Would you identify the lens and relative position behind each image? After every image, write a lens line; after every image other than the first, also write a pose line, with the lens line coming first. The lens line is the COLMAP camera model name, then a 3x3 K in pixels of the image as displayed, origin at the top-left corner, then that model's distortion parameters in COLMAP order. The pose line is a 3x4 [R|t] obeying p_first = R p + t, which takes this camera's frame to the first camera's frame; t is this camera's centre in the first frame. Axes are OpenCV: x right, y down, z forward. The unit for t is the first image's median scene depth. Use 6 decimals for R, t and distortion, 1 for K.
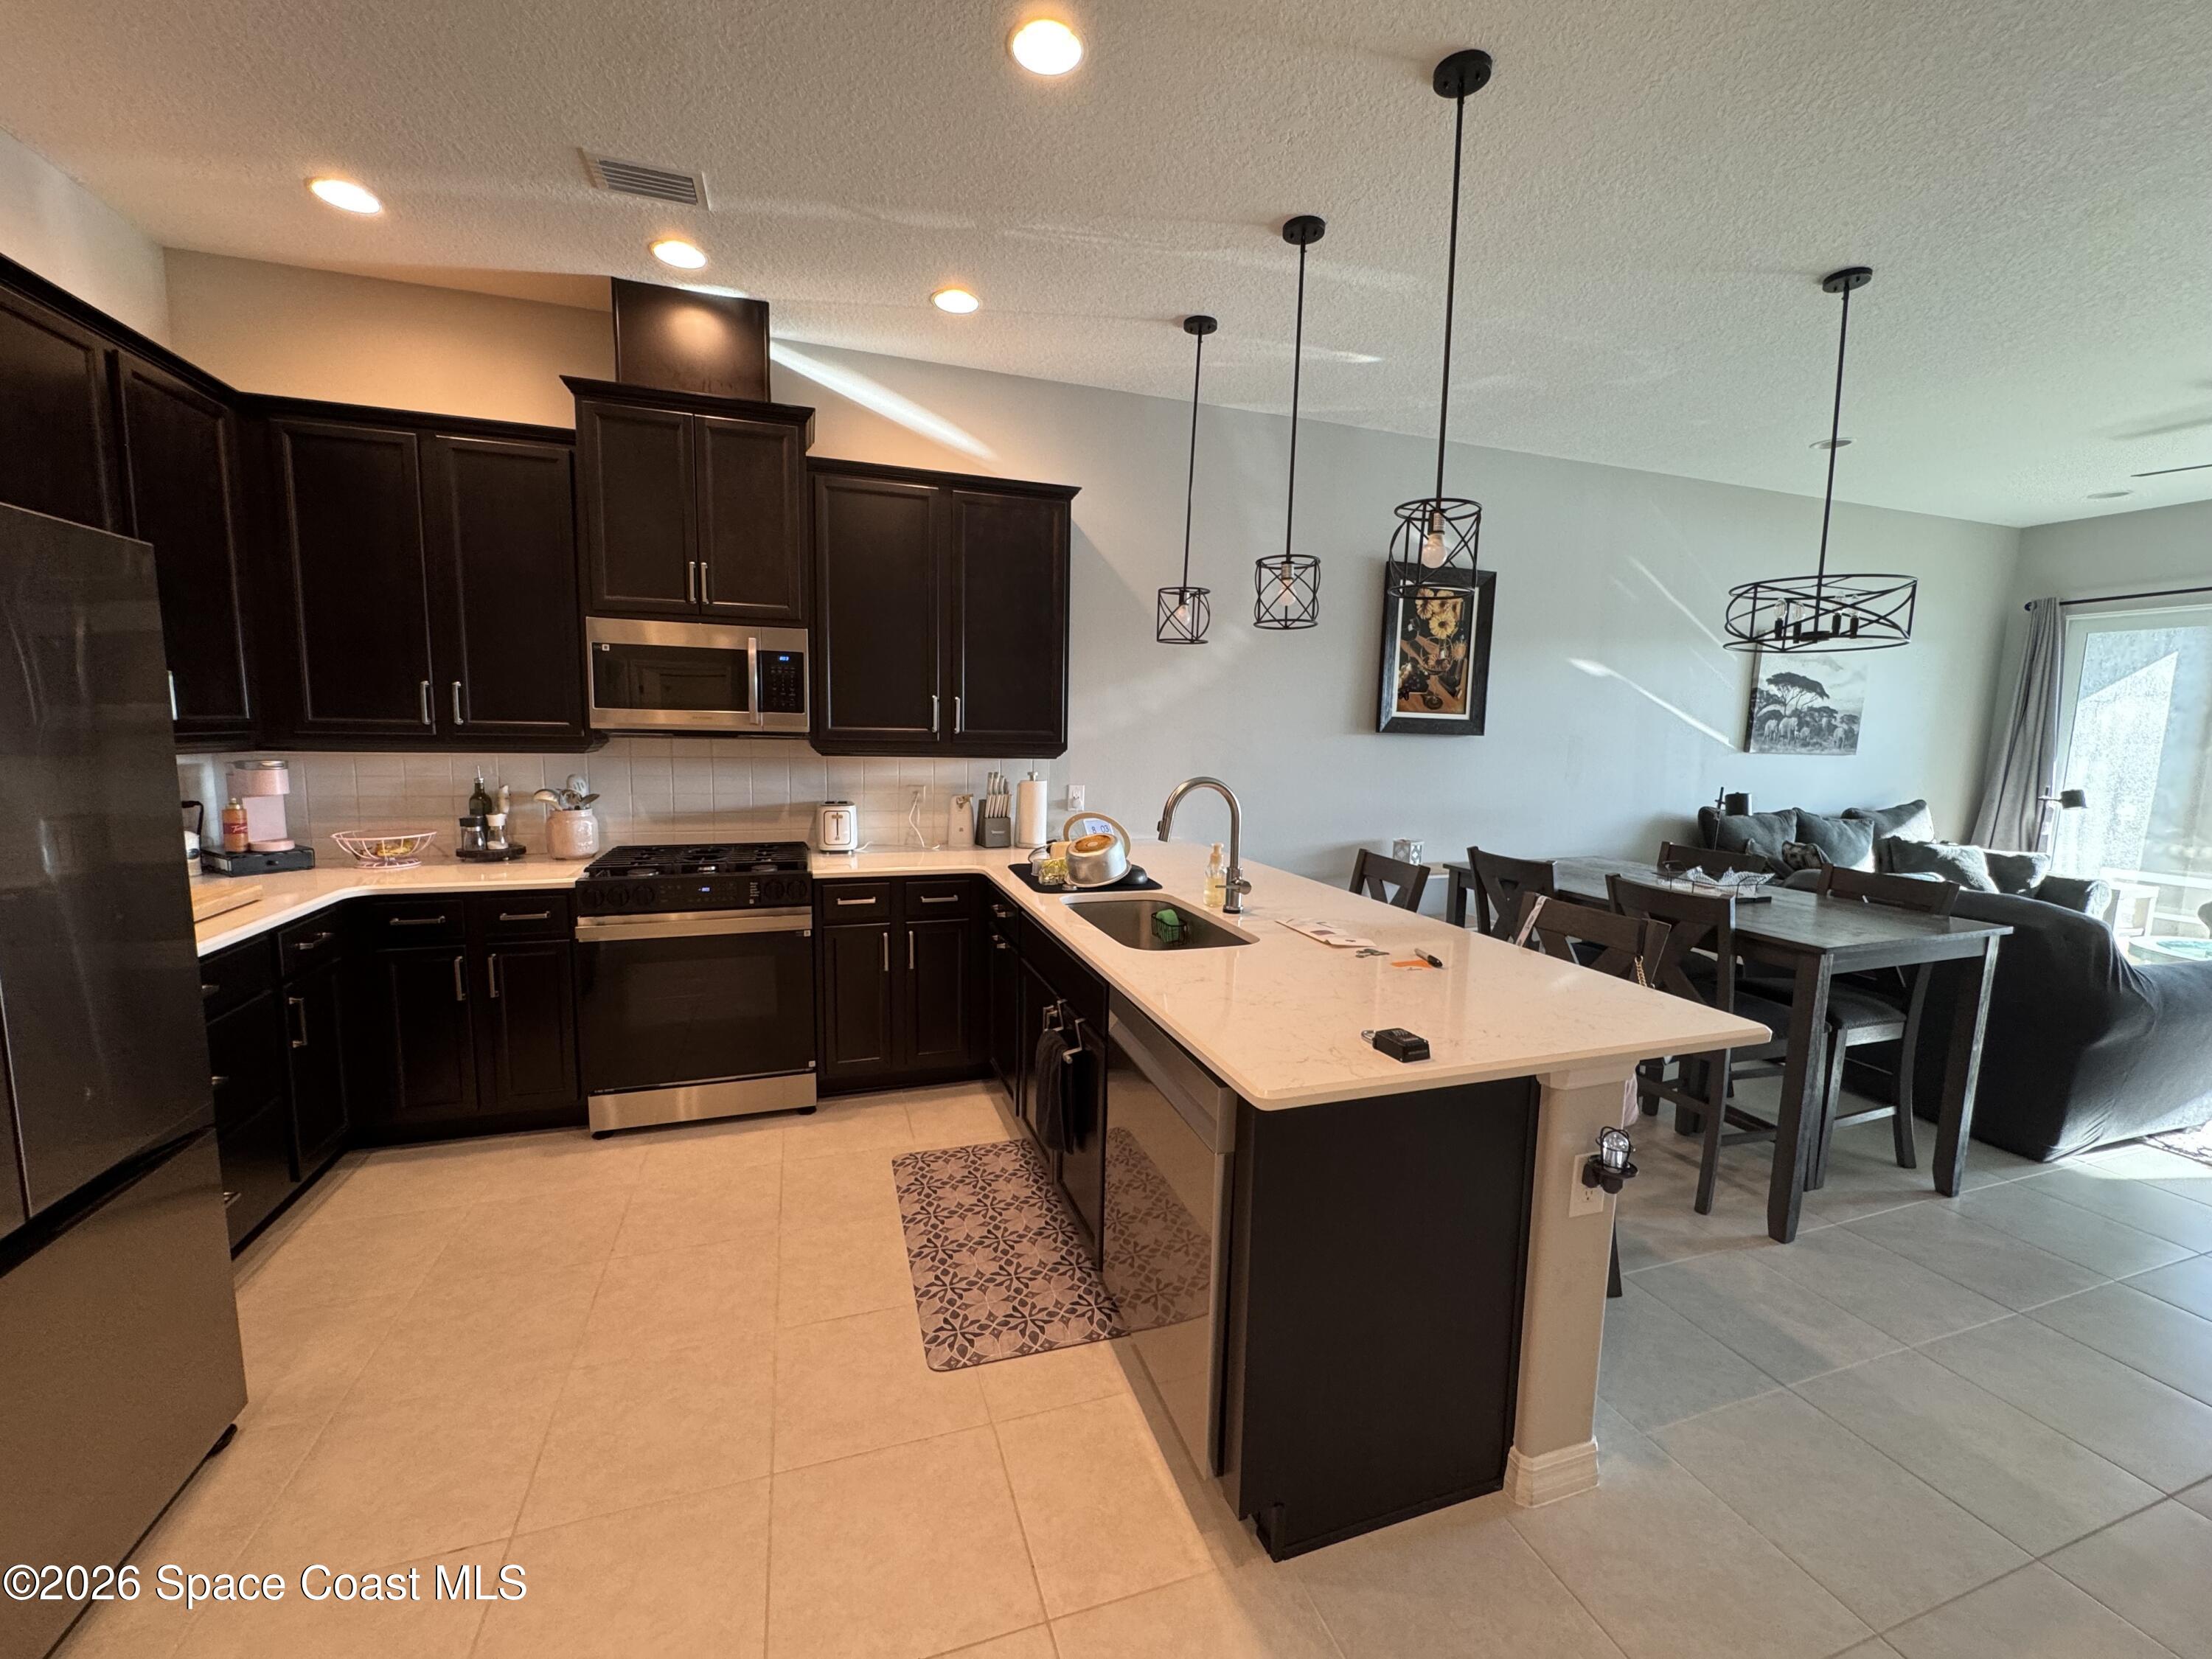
lens RADIAL K [[880.6, 0, 1099.3], [0, 880.6, 826.9], [0, 0, 1]] dist [-0.005936, 0.000038]
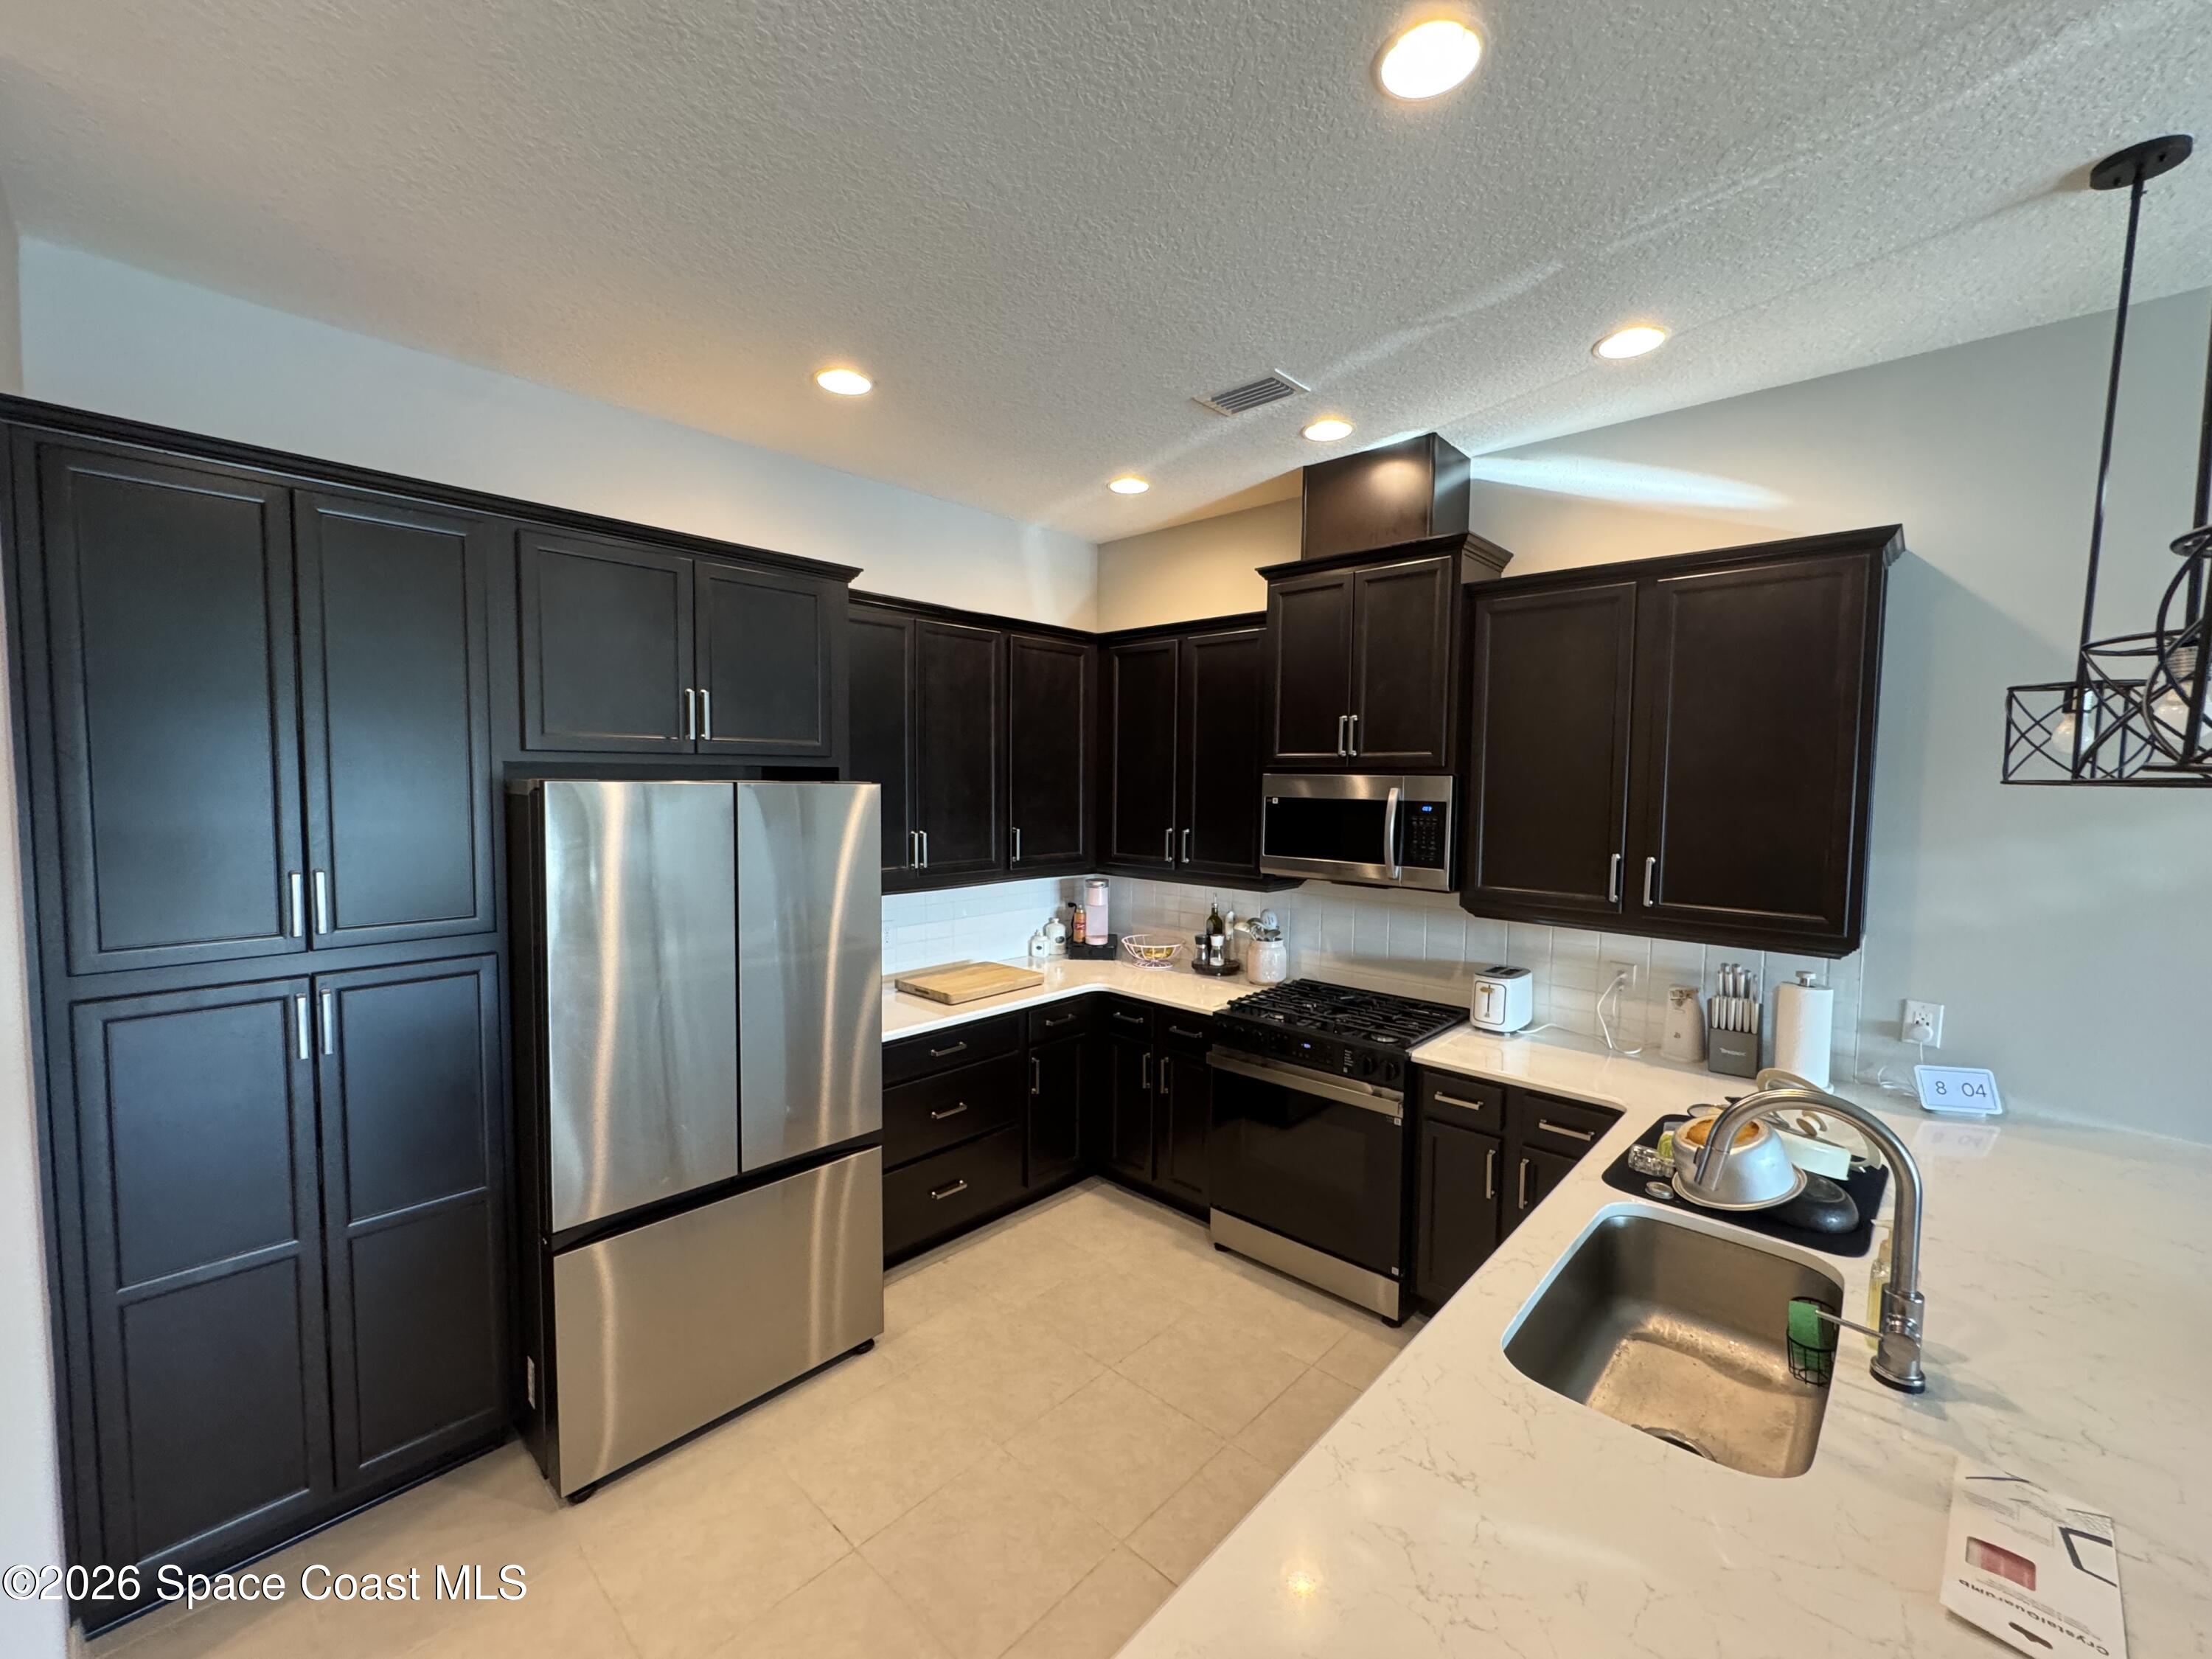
lens RADIAL K [[882.5, 0, 1107.7], [0, 882.5, 828.0], [0, 0, 1]] dist [-0.008883, 0.003663]
pose [[0.475309, 0.033940, -0.879164, 0.293861], [-0.101851, 0.994660, -0.016666, -0.126326], [0.873904, 0.097465, 0.476228, 0.287884]]
